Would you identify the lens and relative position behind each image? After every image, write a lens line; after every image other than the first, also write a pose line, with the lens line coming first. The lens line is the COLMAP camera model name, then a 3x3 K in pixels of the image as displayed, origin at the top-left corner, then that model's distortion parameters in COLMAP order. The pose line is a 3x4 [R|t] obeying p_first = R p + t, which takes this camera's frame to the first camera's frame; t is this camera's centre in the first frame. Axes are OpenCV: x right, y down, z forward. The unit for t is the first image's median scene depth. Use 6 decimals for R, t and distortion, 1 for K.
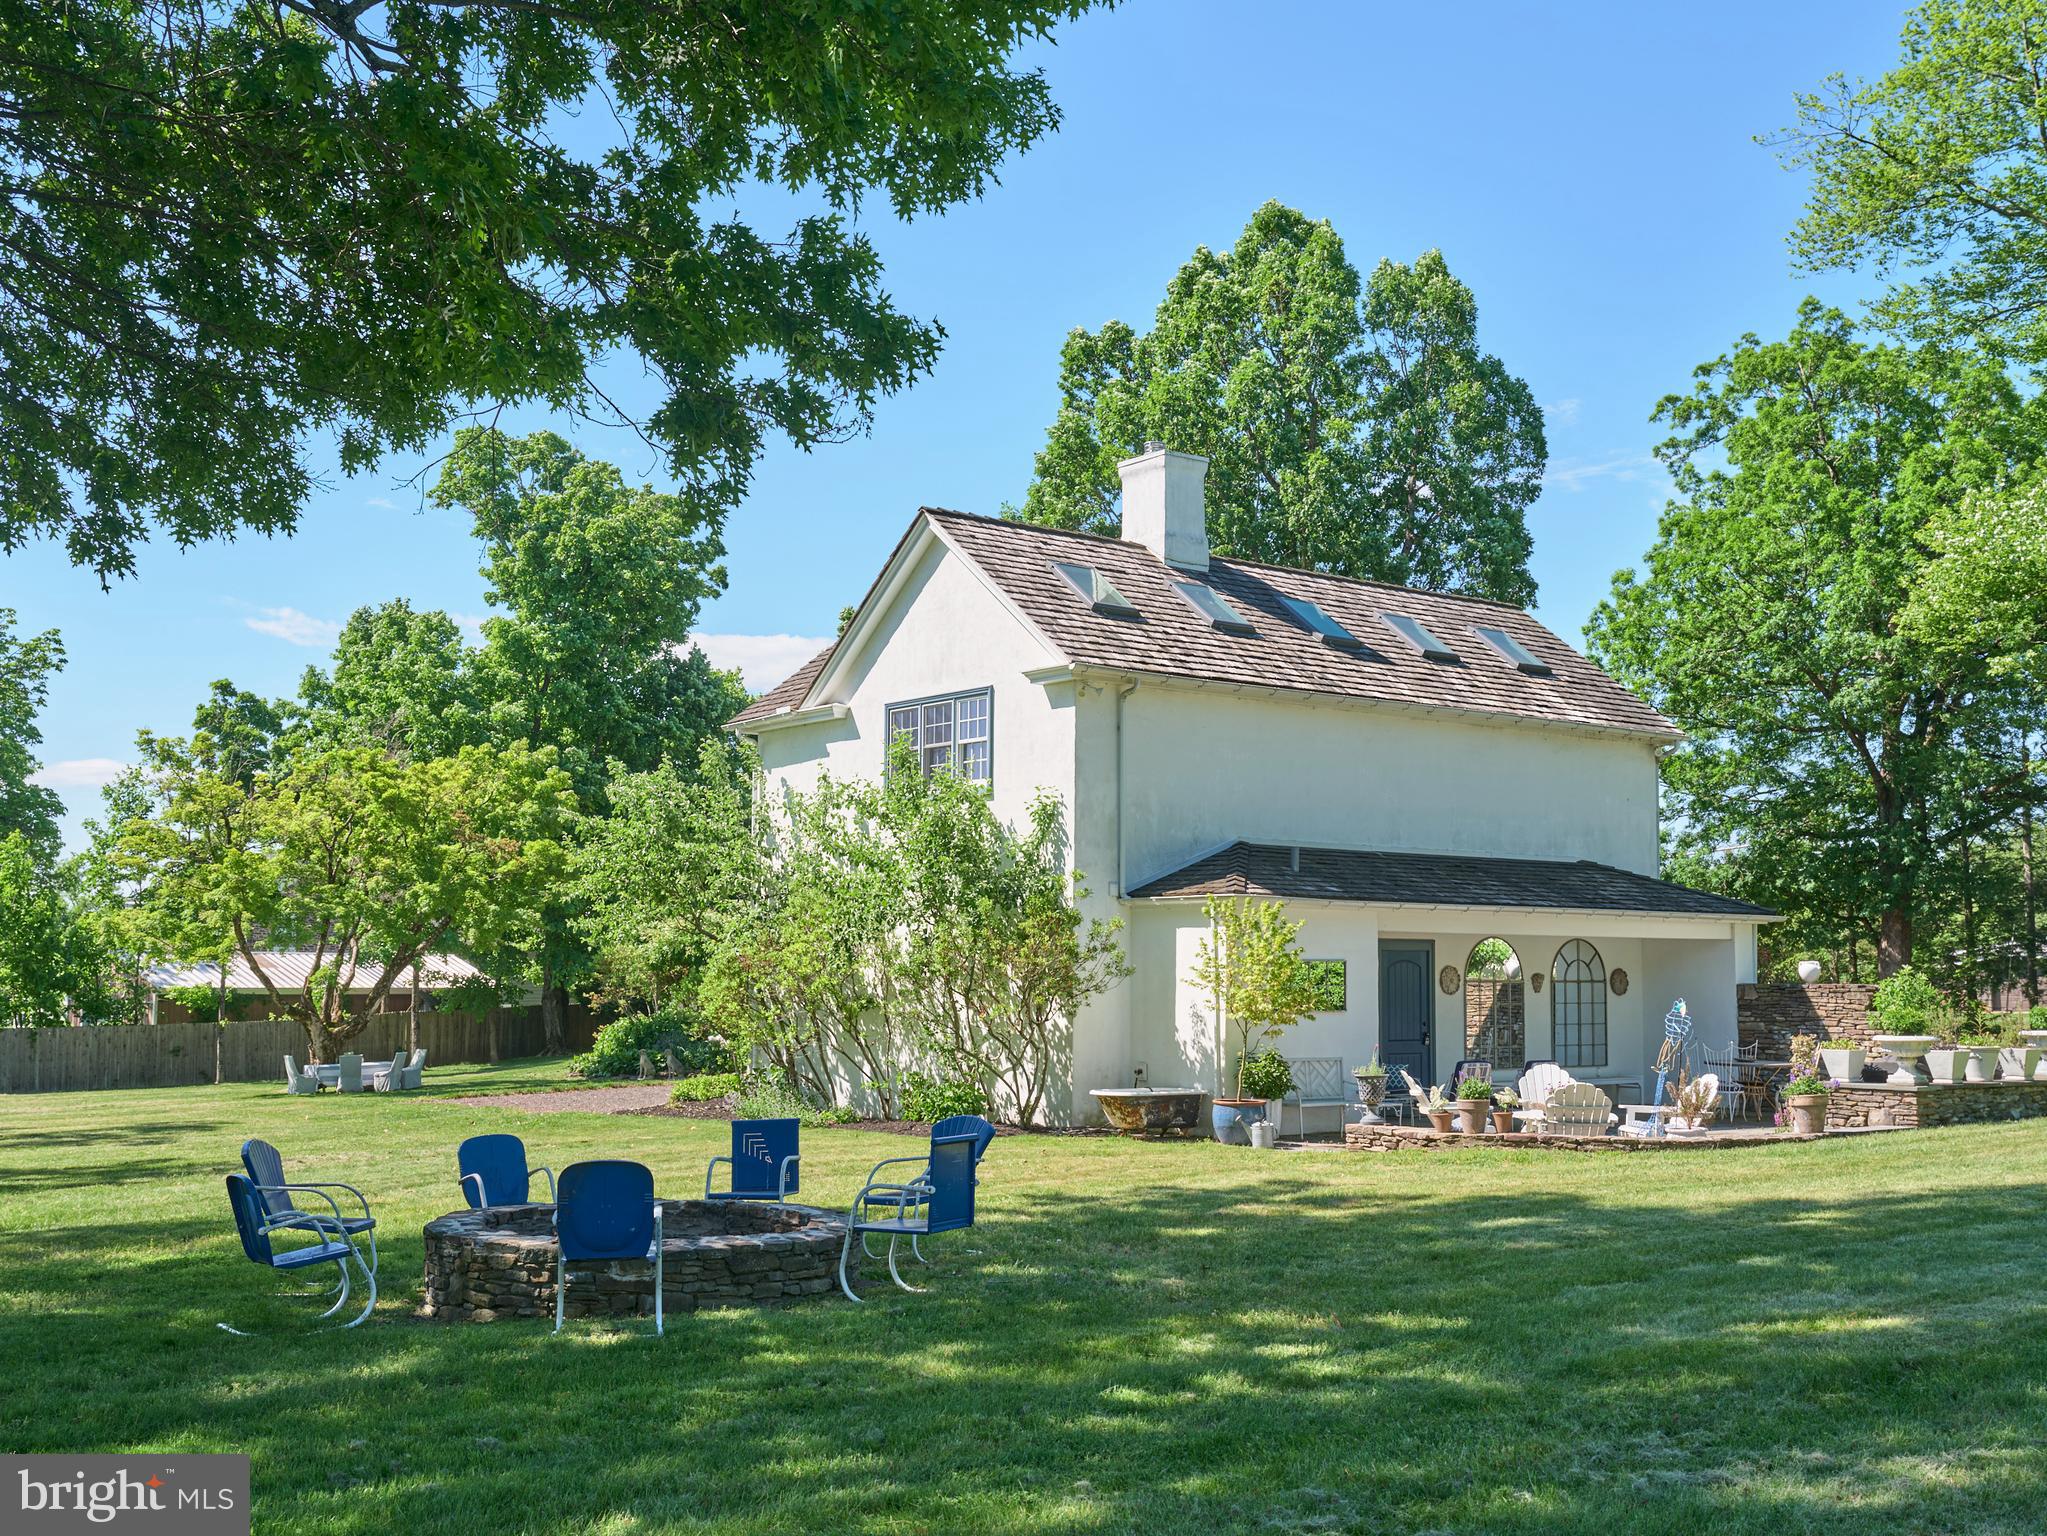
lens RADIAL K [[2185.1, 0, 1040.3], [0, 2185.1, 783.7], [0, 0, 1]] dist [-0.007167, 0.000000]
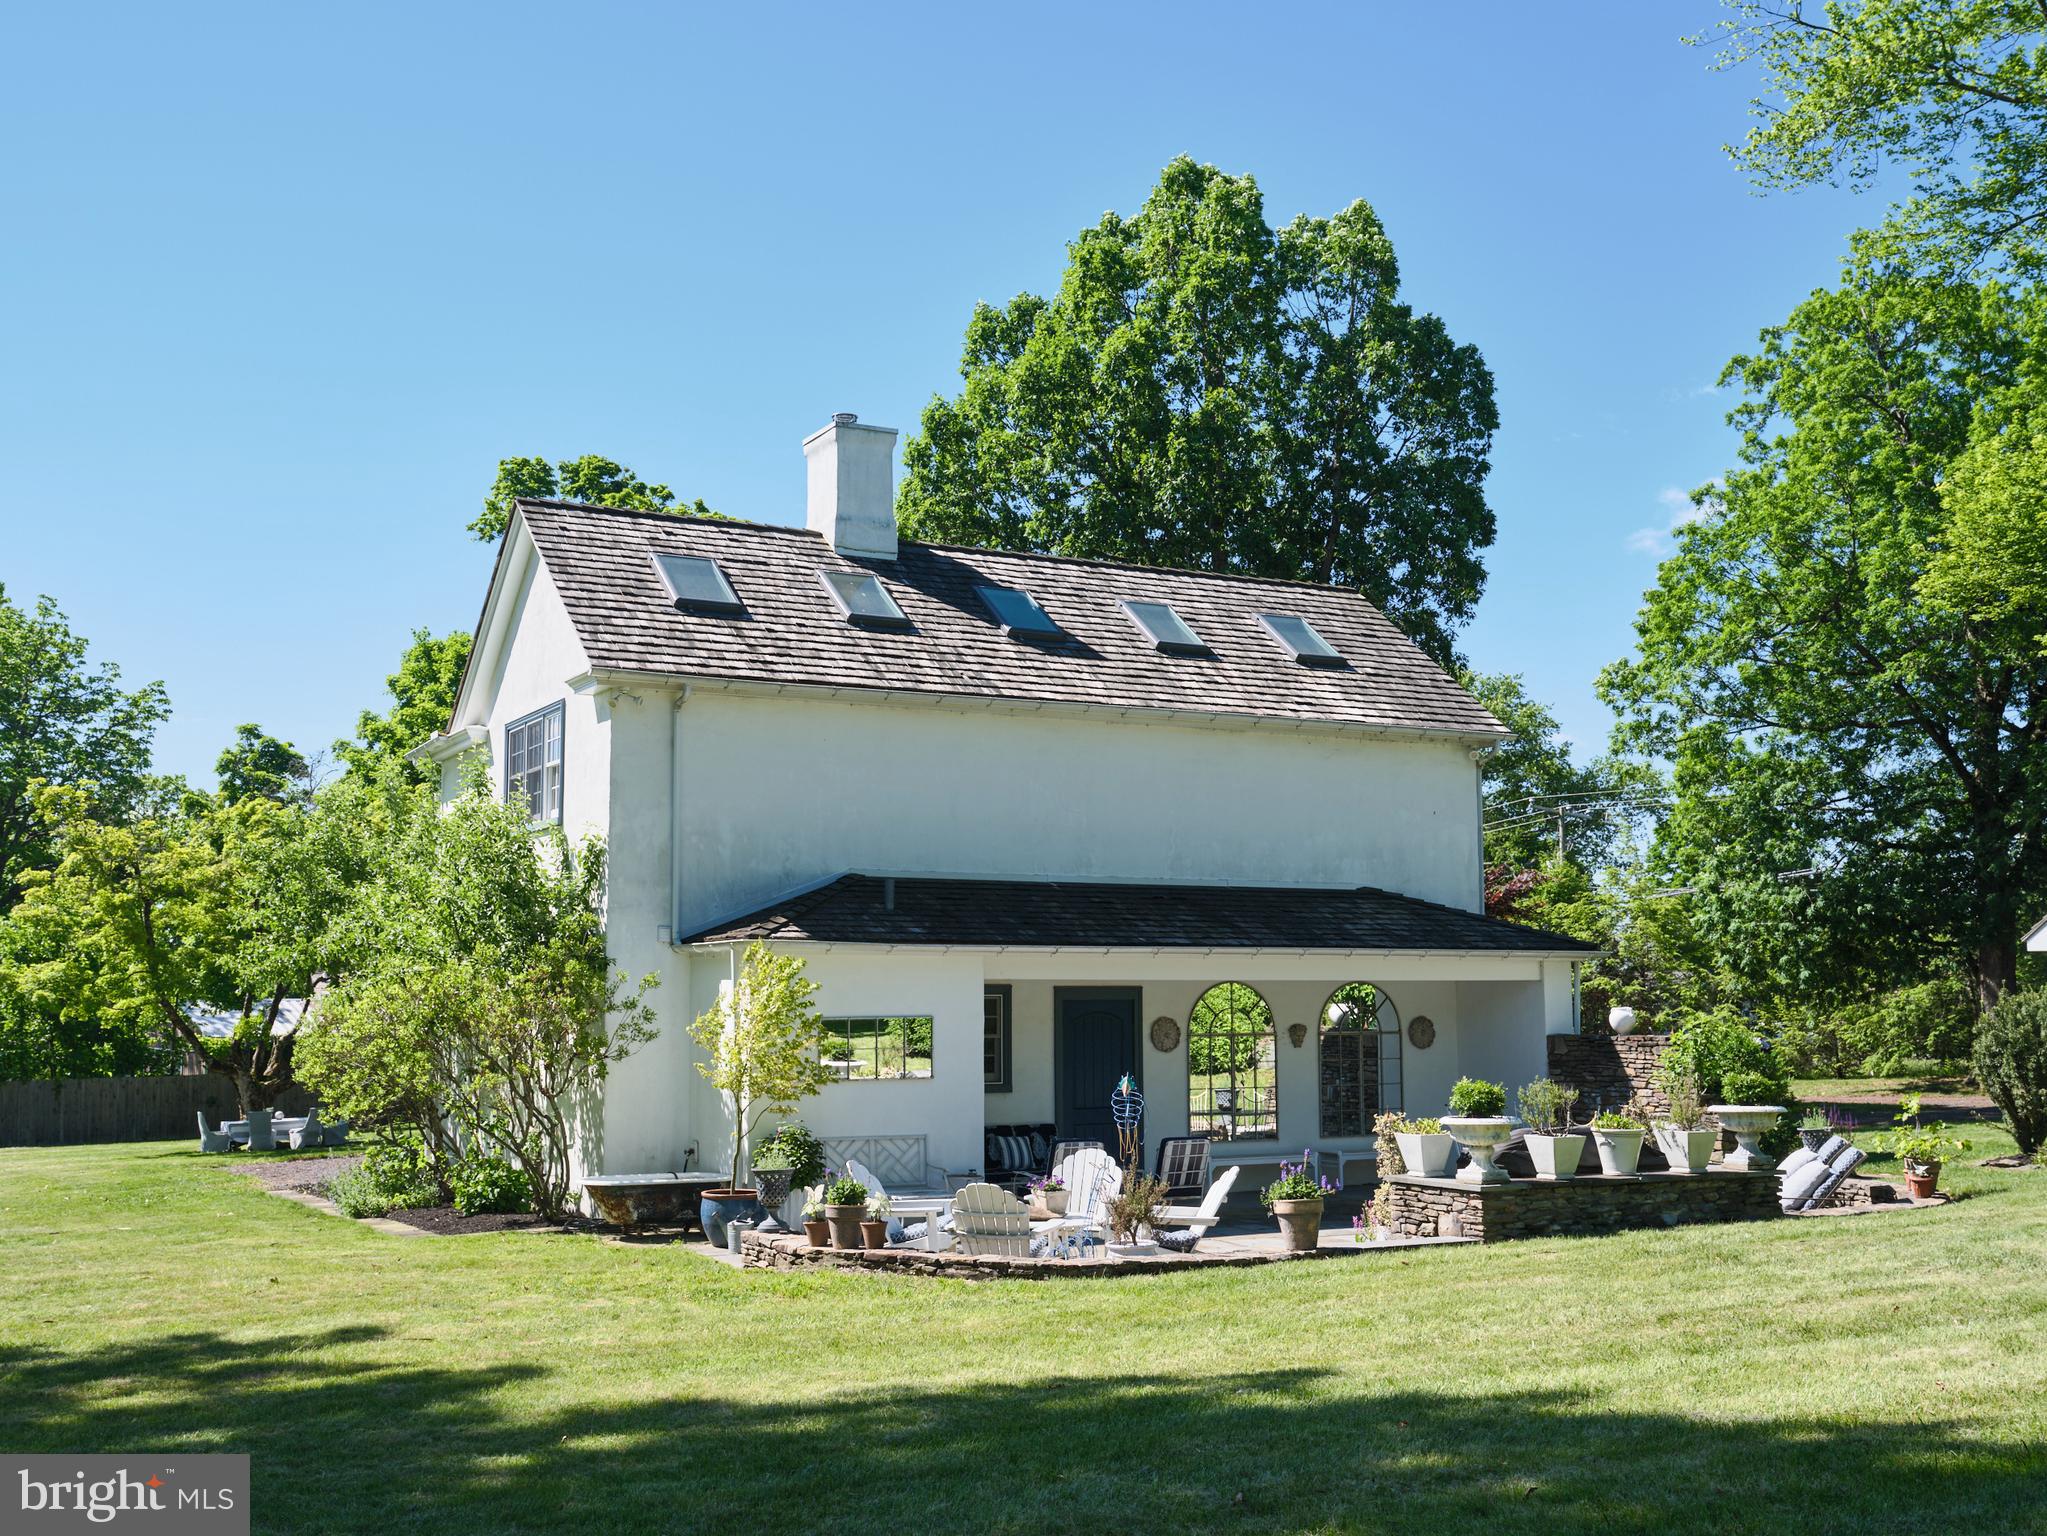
lens RADIAL K [[2185.1, 0, 1010.7], [0, 2185.1, 755.1], [0, 0, 1]] dist [-0.007167, 0.000000]
pose [[0.987001, -0.027669, -0.158314, 0.252110], [0.023426, 0.999316, -0.028608, 0.005571], [0.158997, 0.024528, 0.986974, 0.156784]]
